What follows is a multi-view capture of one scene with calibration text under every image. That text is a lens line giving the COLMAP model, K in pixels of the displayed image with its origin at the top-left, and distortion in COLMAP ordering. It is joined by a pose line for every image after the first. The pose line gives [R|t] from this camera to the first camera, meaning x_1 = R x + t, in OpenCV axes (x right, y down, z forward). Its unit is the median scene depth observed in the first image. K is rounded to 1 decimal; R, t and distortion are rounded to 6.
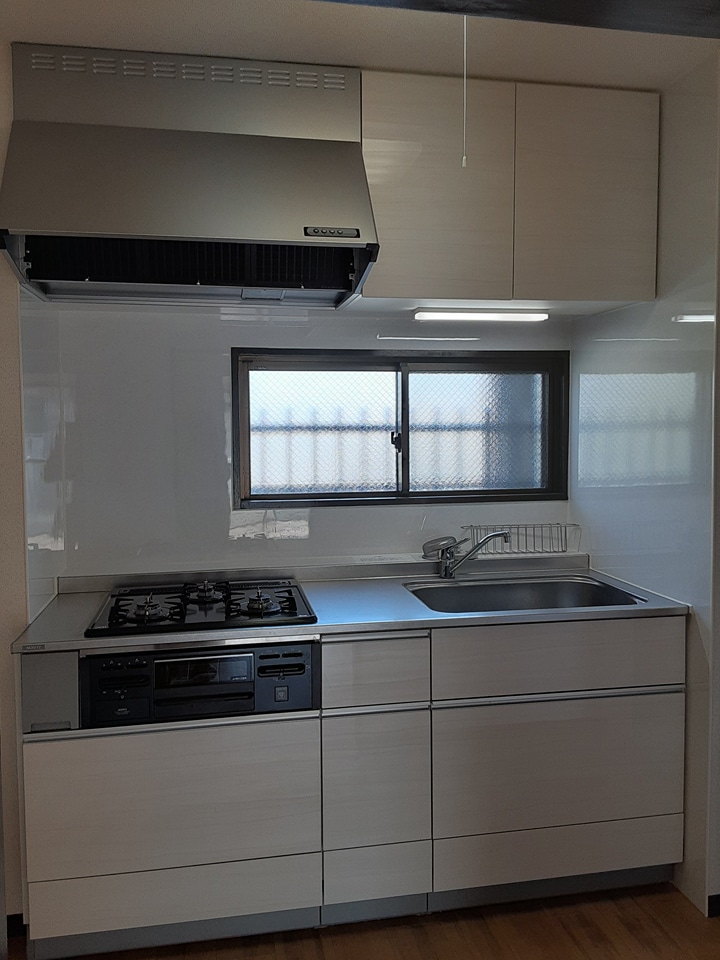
lens RADIAL K [[782.2, 0, 354.5], [0, 782.2, 459.5], [0, 0, 1]] dist [0.135183, -0.200605]
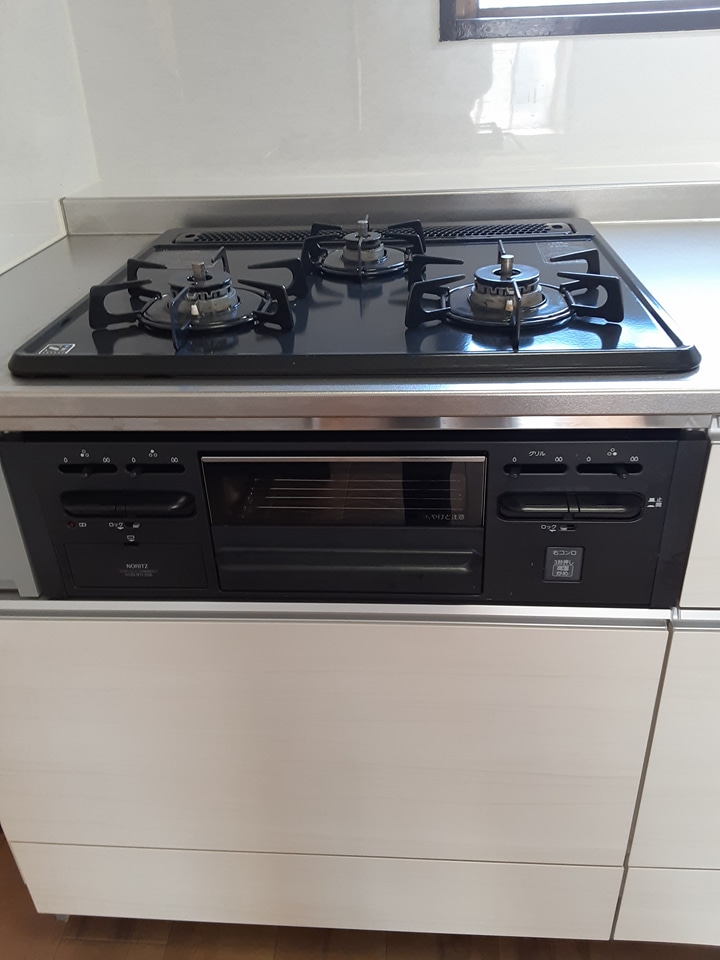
lens RADIAL K [[782.2, 0, 354.5], [0, 782.2, 459.5], [0, 0, 1]] dist [0.135183, -0.200605]
pose [[0.968292, 0.090687, -0.232779, -0.092414], [0.020666, 0.899515, 0.436401, 0.091155], [0.248964, -0.427375, 0.869119, 0.617354]]
